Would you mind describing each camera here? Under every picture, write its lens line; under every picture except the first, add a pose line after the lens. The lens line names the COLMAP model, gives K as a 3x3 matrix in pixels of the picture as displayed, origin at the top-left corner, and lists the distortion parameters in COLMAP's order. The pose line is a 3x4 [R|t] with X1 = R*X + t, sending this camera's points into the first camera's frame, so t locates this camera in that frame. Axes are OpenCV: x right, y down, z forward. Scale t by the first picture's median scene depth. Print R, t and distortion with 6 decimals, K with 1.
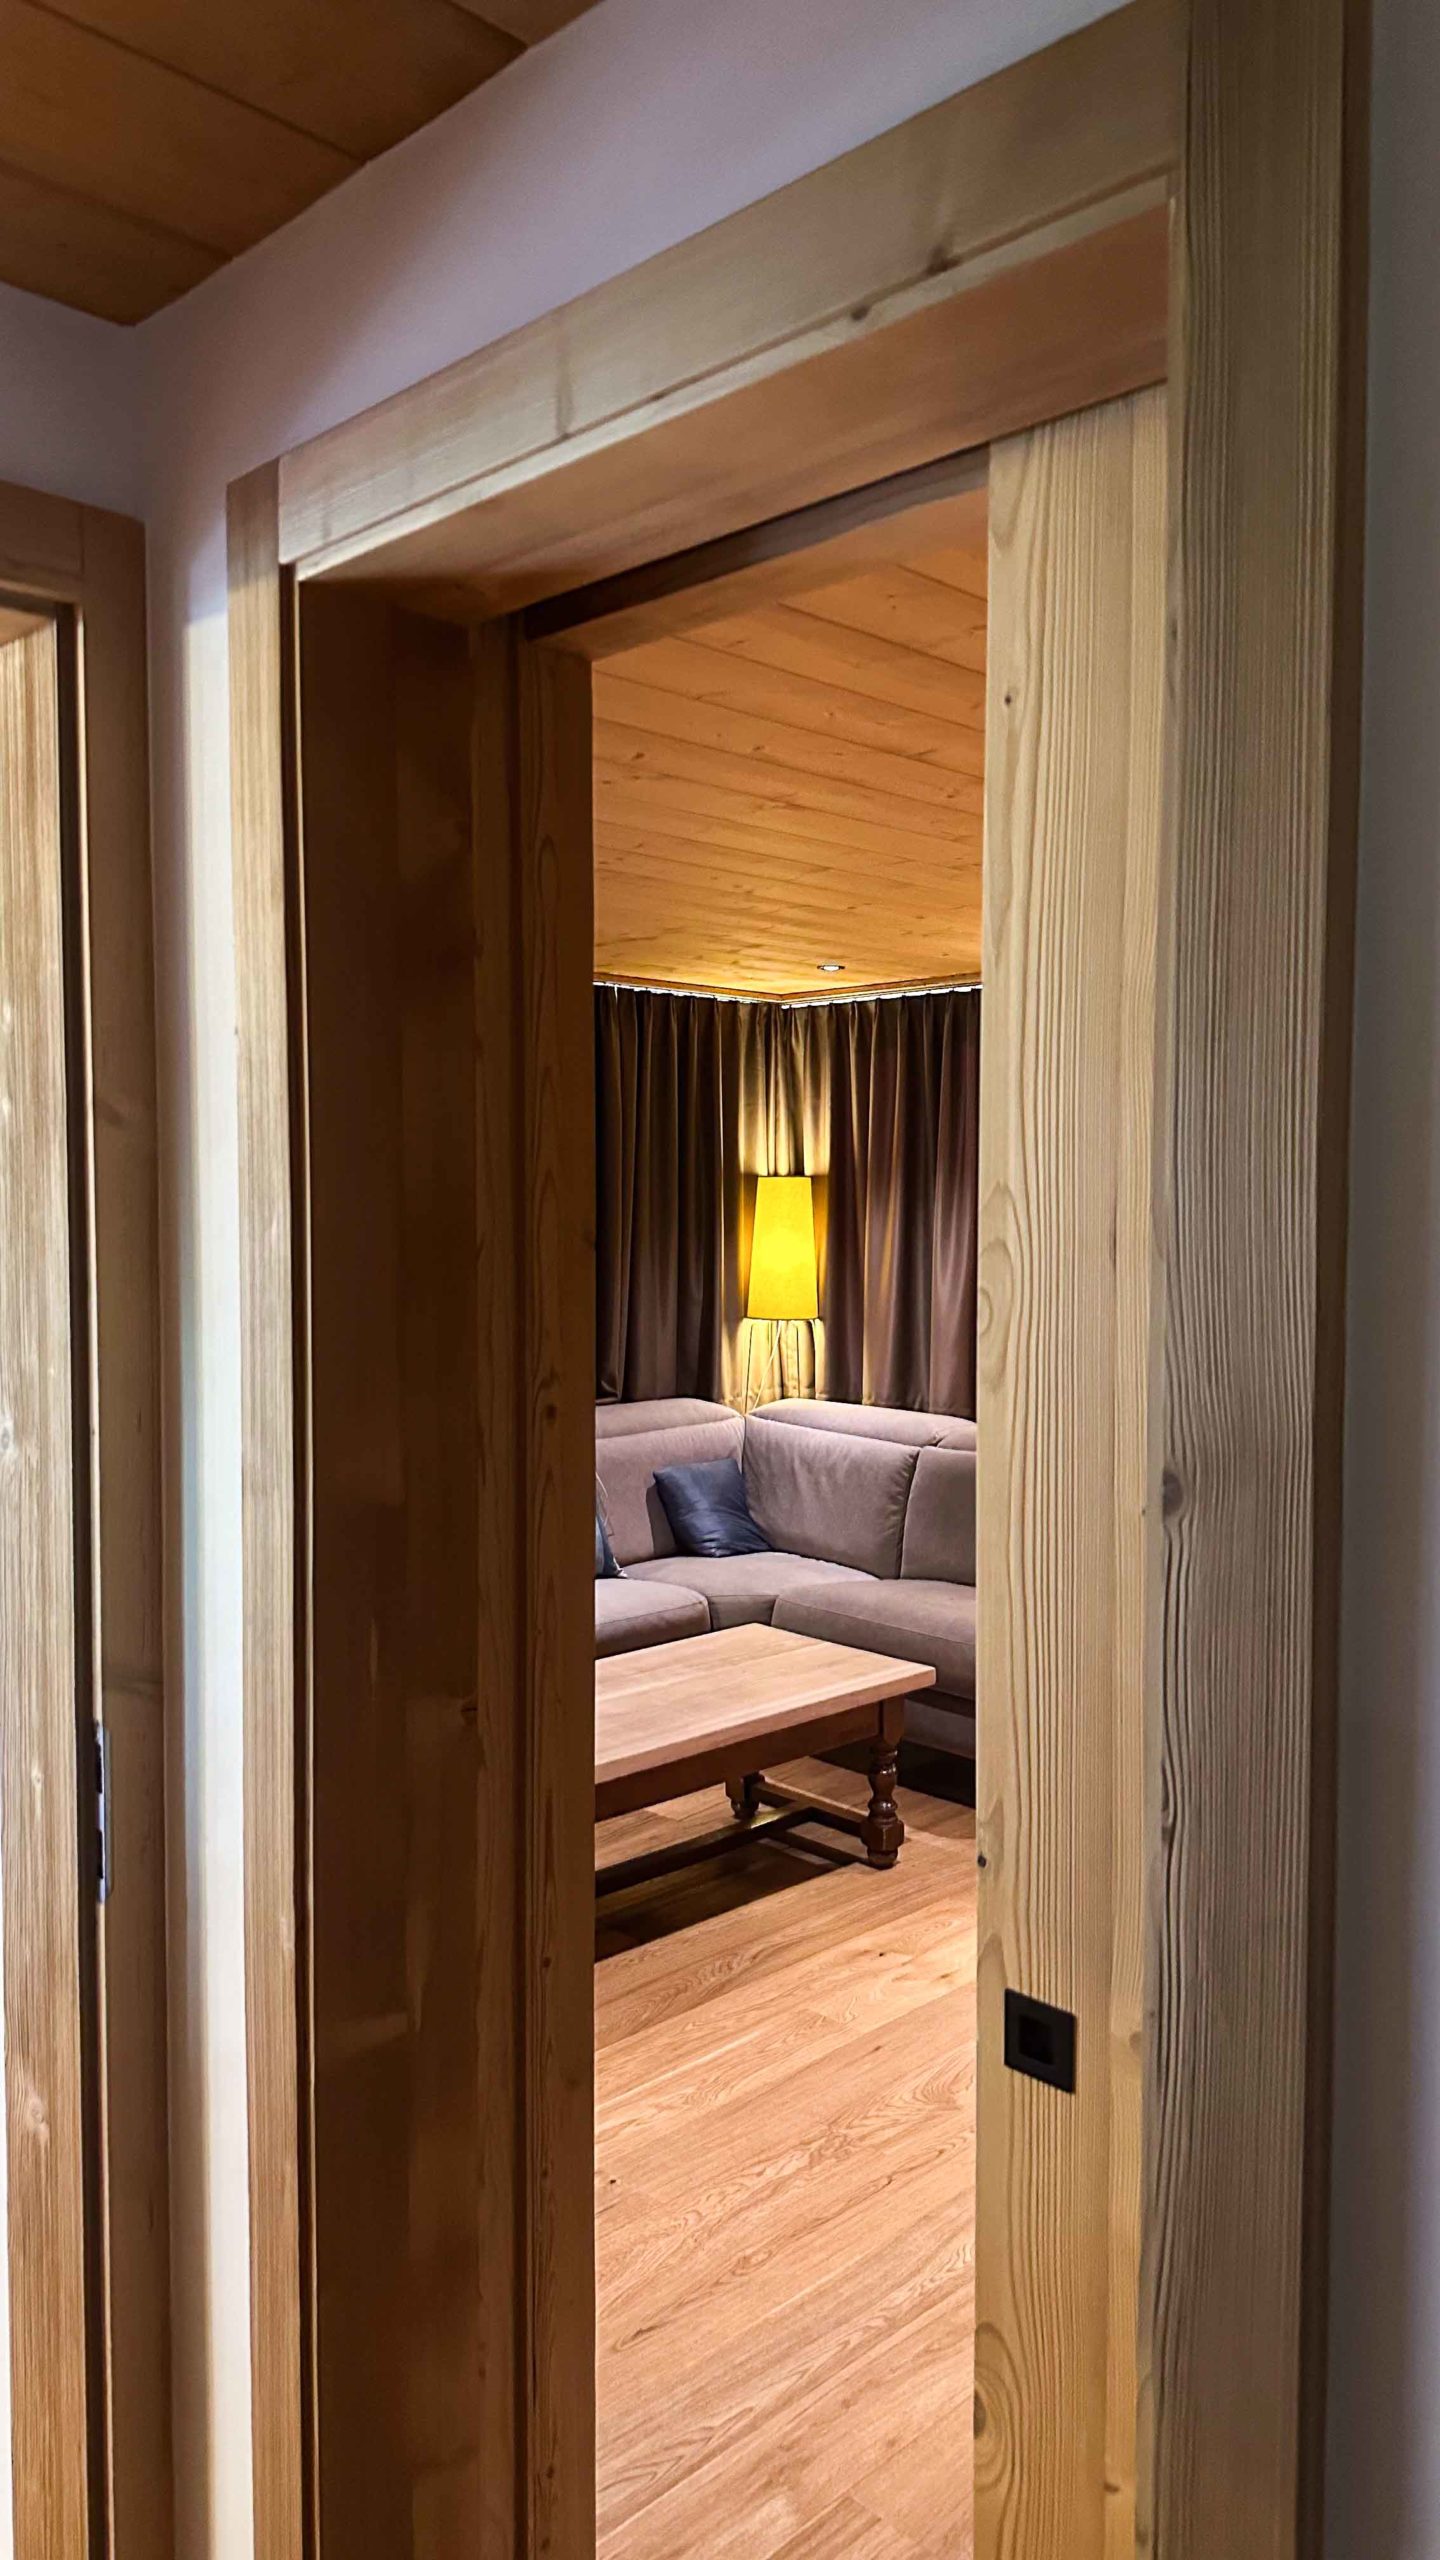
lens RADIAL K [[1796.9, 0, 720.0], [0, 1796.9, 1280.0], [0, 0, 1]] dist [0.000203, -0.000015]
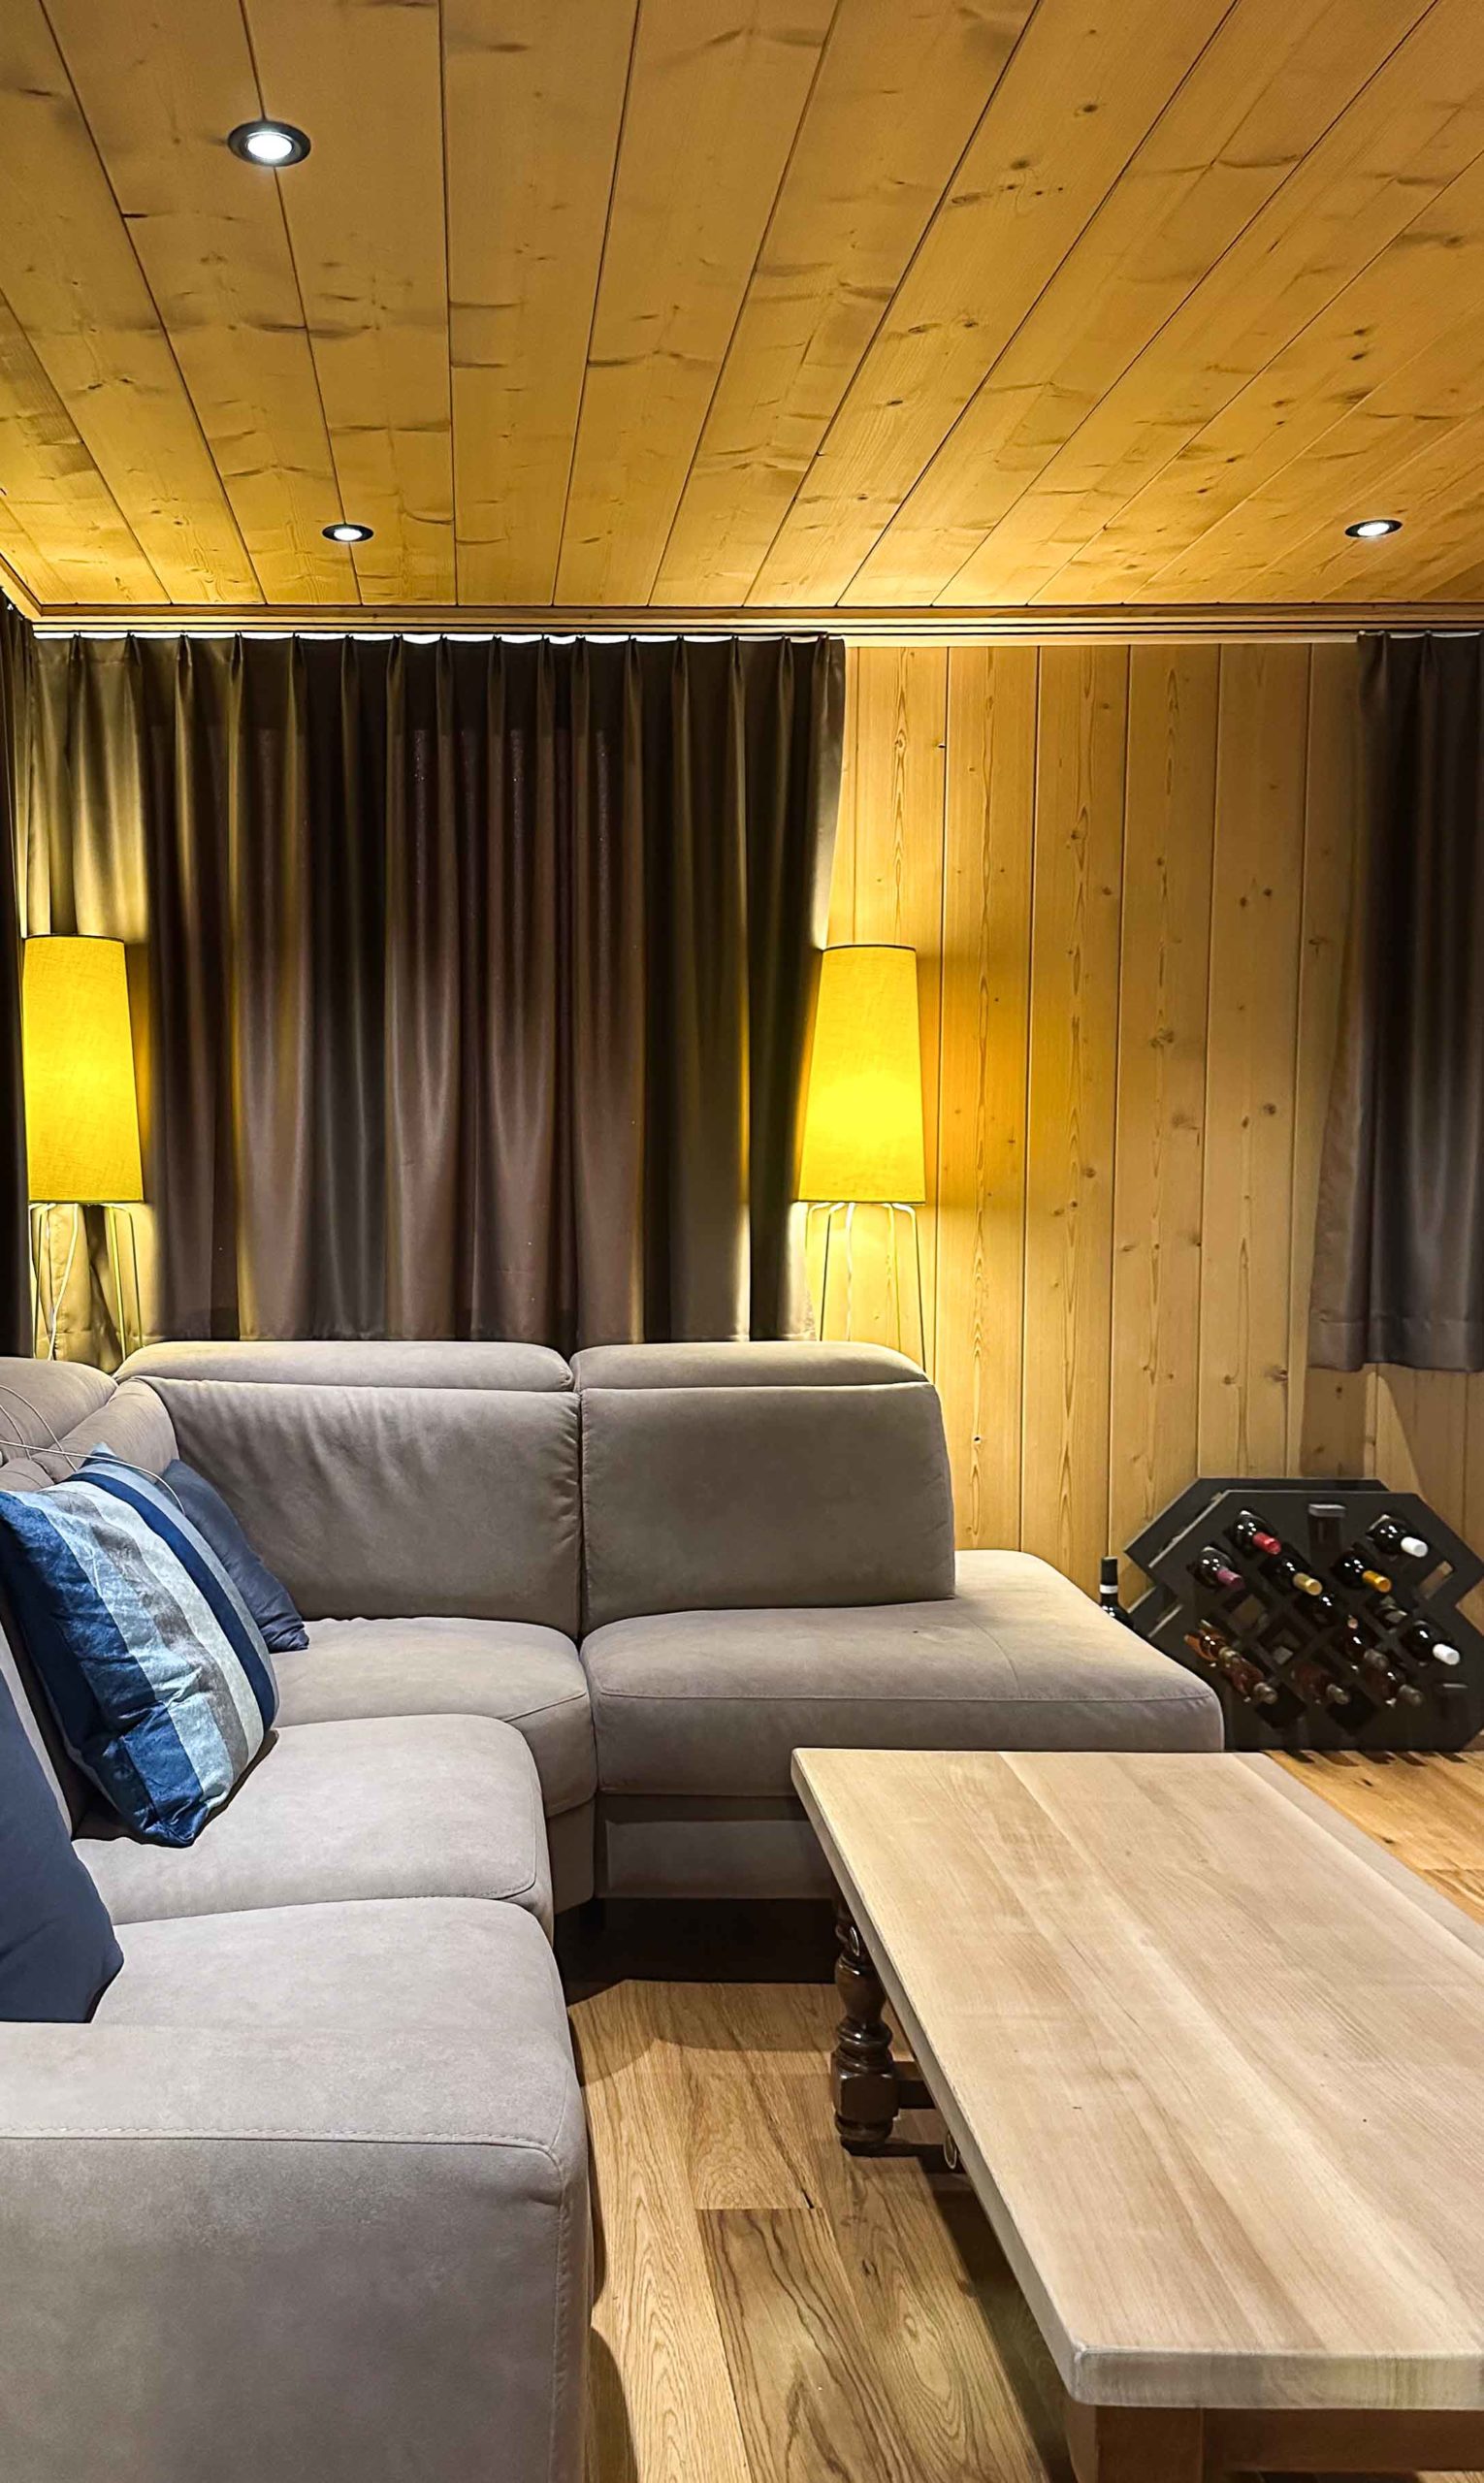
lens RADIAL K [[2024.5, 0, 742.0], [0, 2024.5, 1241.5], [0, 0, 1]] dist [0.002183, 0.000271]
pose [[0.718170, -0.047416, 0.694250, -0.292691], [0.037732, 0.998862, 0.029189, 0.027010], [-0.694844, 0.005232, 0.719141, 0.480870]]
